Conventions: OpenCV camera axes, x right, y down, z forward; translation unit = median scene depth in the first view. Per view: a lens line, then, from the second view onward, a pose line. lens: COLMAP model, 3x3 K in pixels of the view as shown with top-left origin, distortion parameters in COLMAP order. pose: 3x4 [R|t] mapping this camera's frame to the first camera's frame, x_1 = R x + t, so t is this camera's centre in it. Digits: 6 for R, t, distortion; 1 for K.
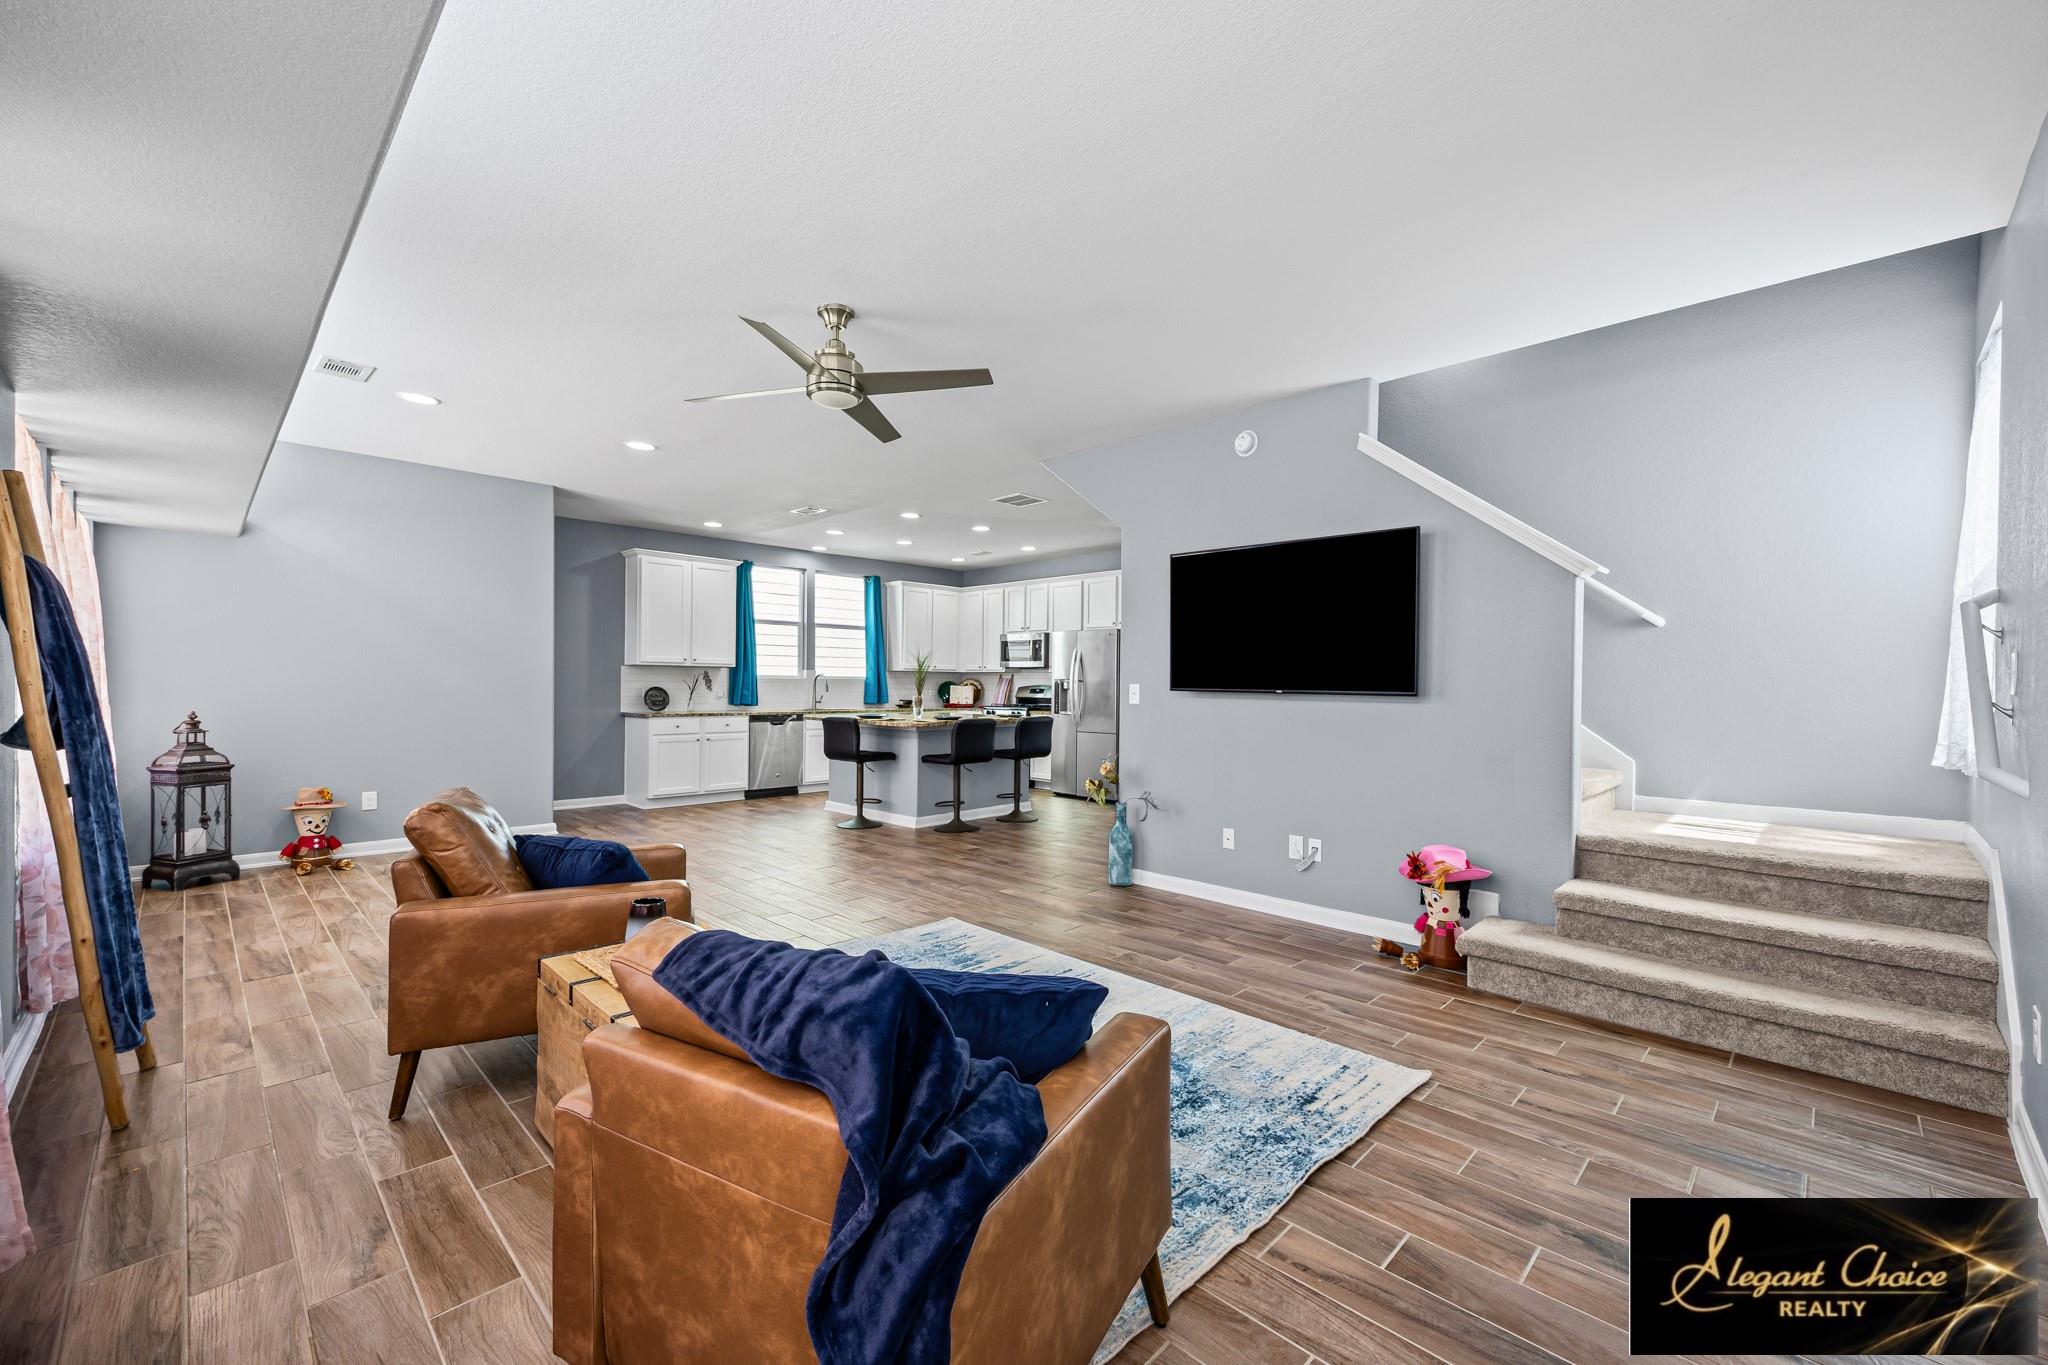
lens RADIAL K [[827.0, 0, 1023.6], [0, 827.0, 675.6], [0, 0, 1]] dist [0.008336, 0.000108]
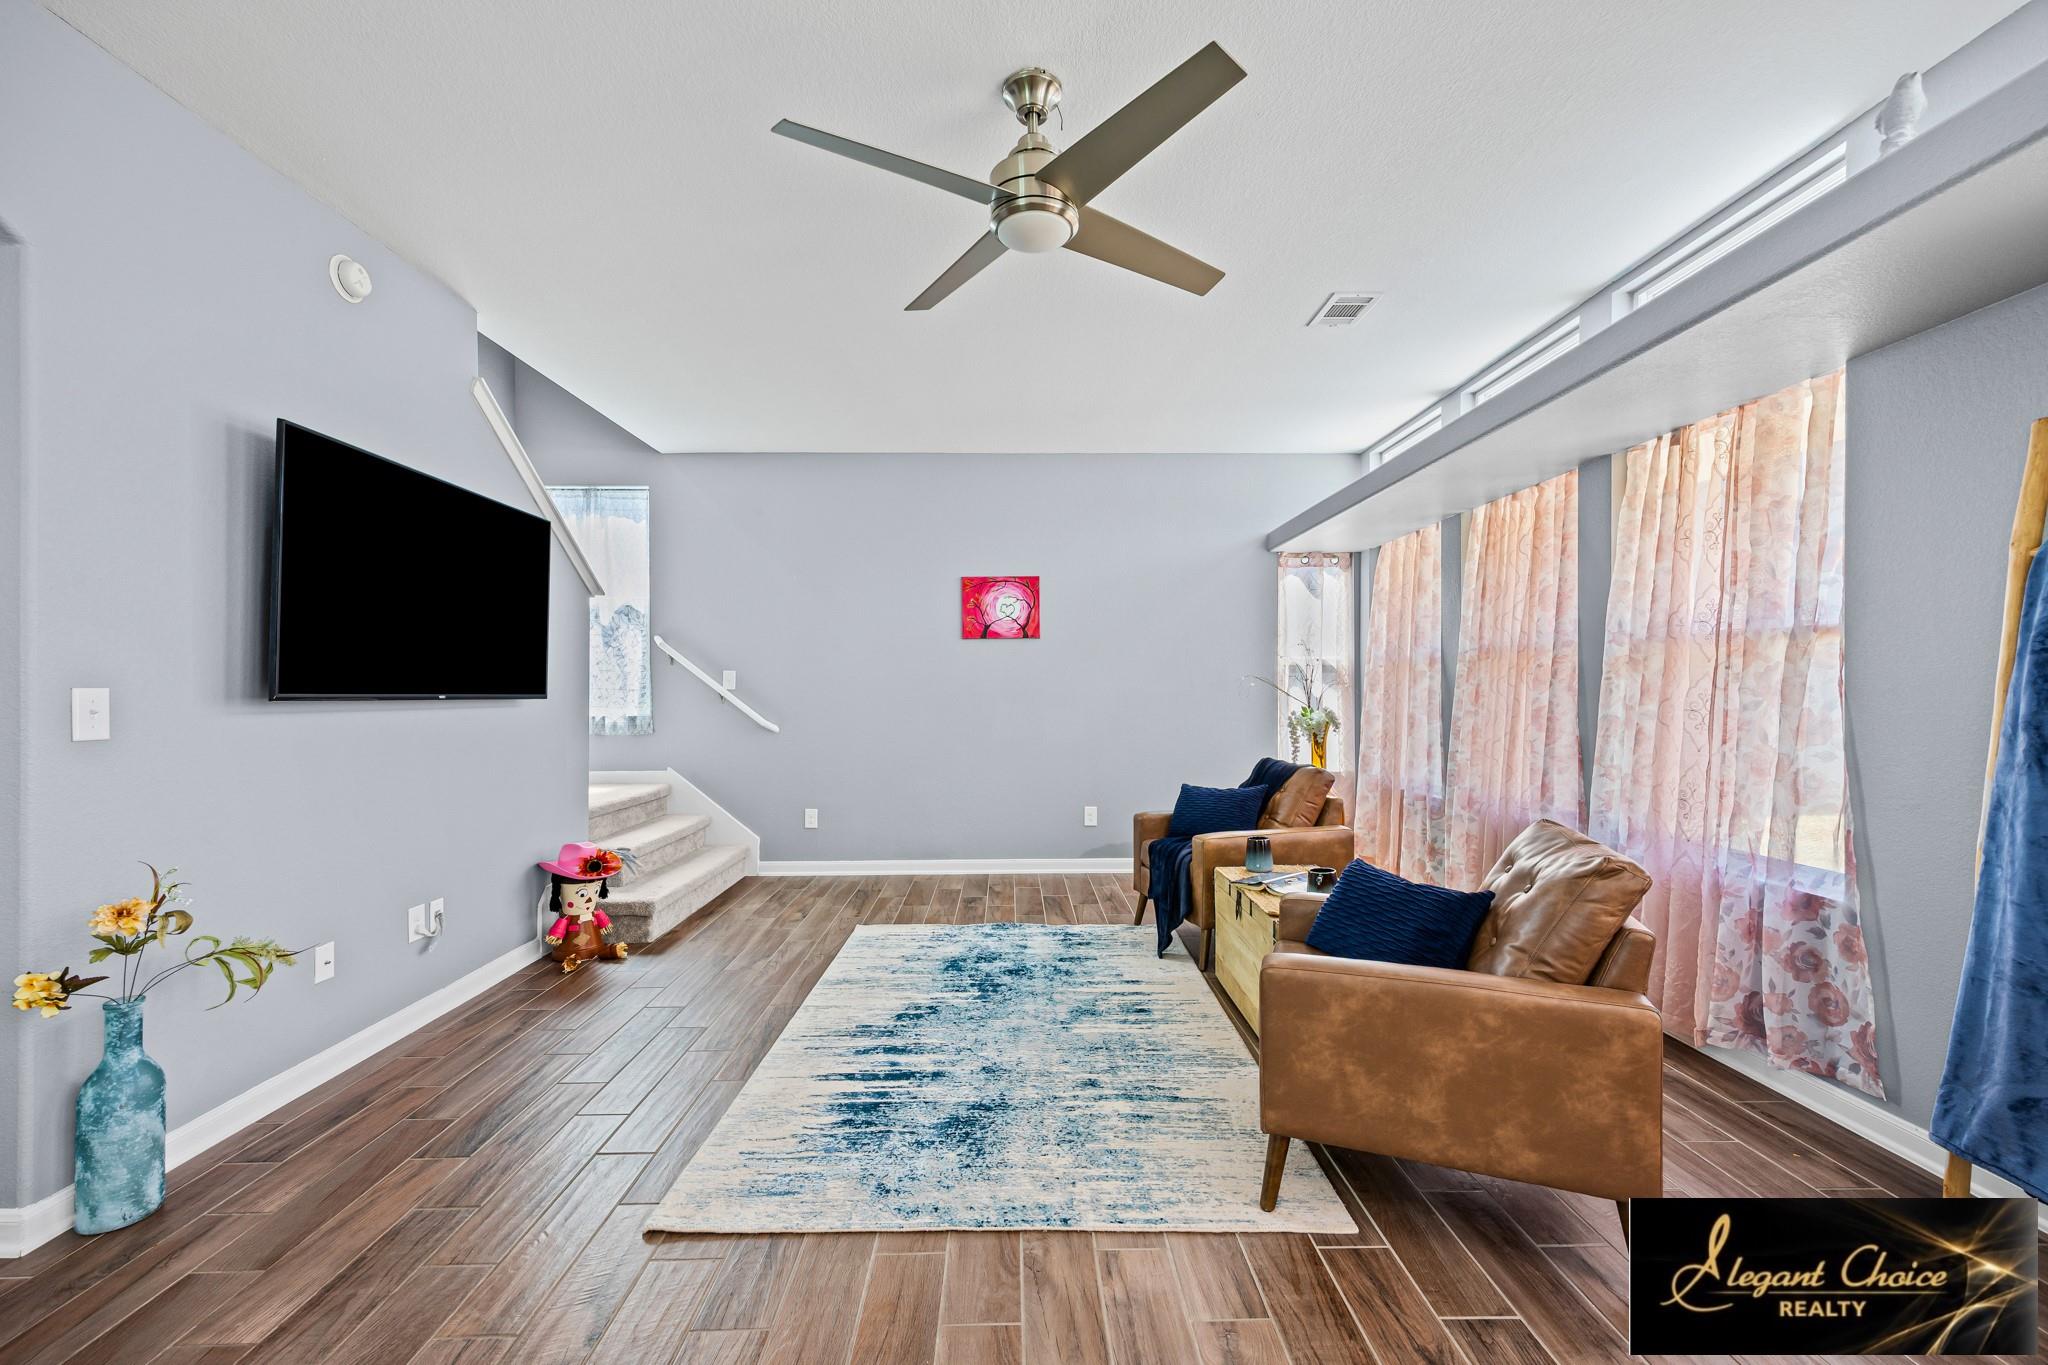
lens RADIAL K [[827.0, 0, 1015.0], [0, 827.0, 688.1], [0, 0, 1]] dist [0.008336, 0.000108]
pose [[-0.710748, -0.004580, 0.703431, -0.263812], [-0.007857, 0.999968, -0.001428, 0.004452], [-0.703403, -0.006542, -0.710762, 0.587746]]
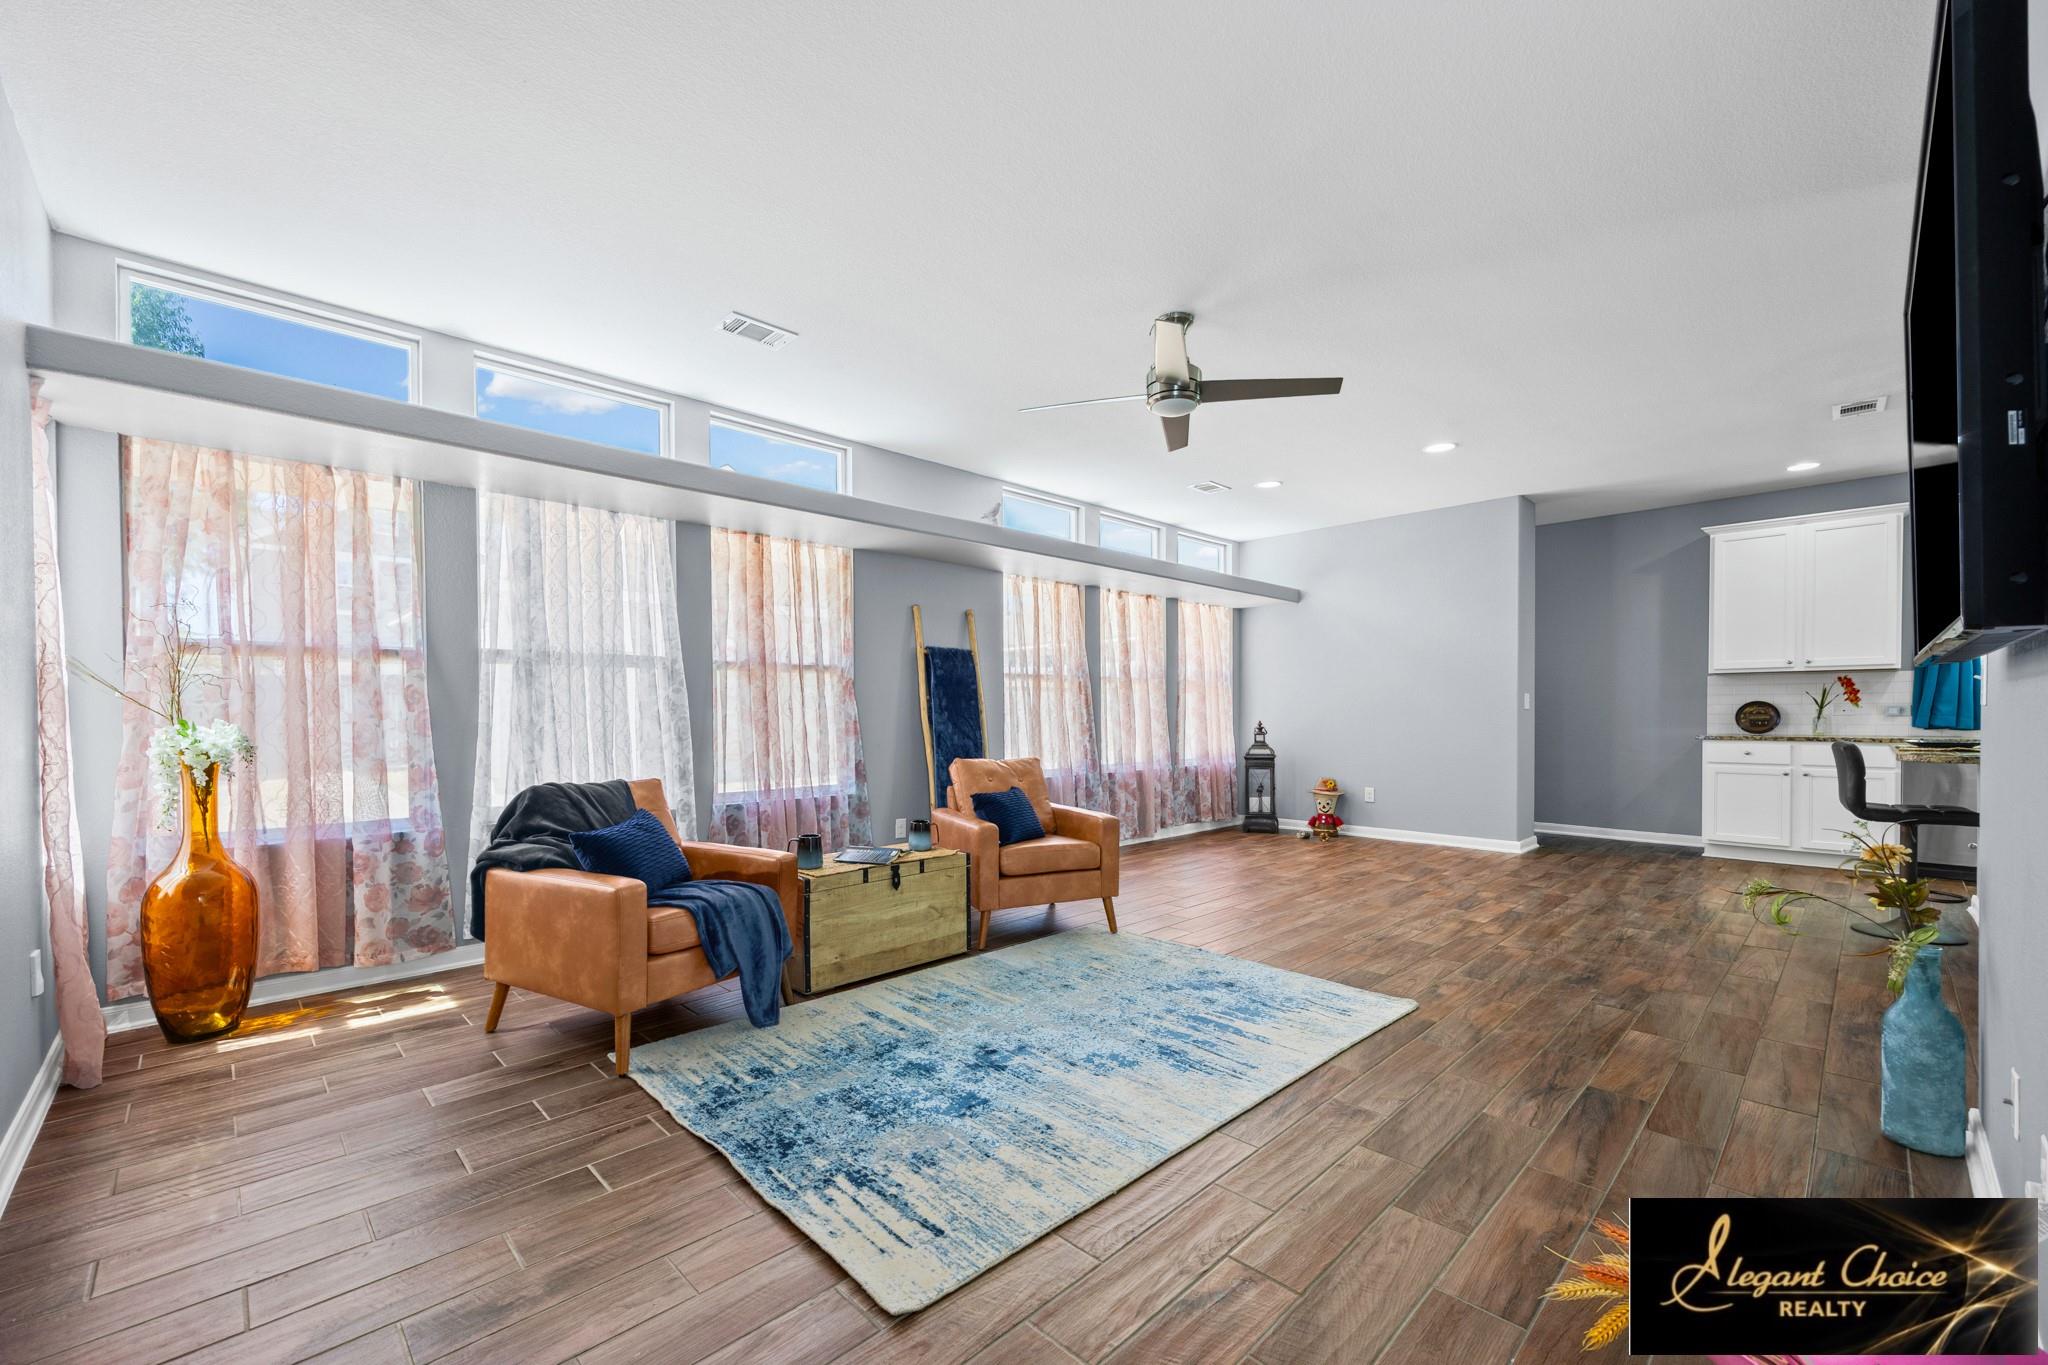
lens RADIAL K [[827.0, 0, 1014.2], [0, 827.0, 713.5], [0, 0, 1]] dist [0.008336, 0.000108]
pose [[-0.021250, -0.007625, -0.999745, 0.324659], [0.015040, 0.999855, -0.007946, 0.020139], [0.999661, -0.015205, -0.021133, 0.333873]]
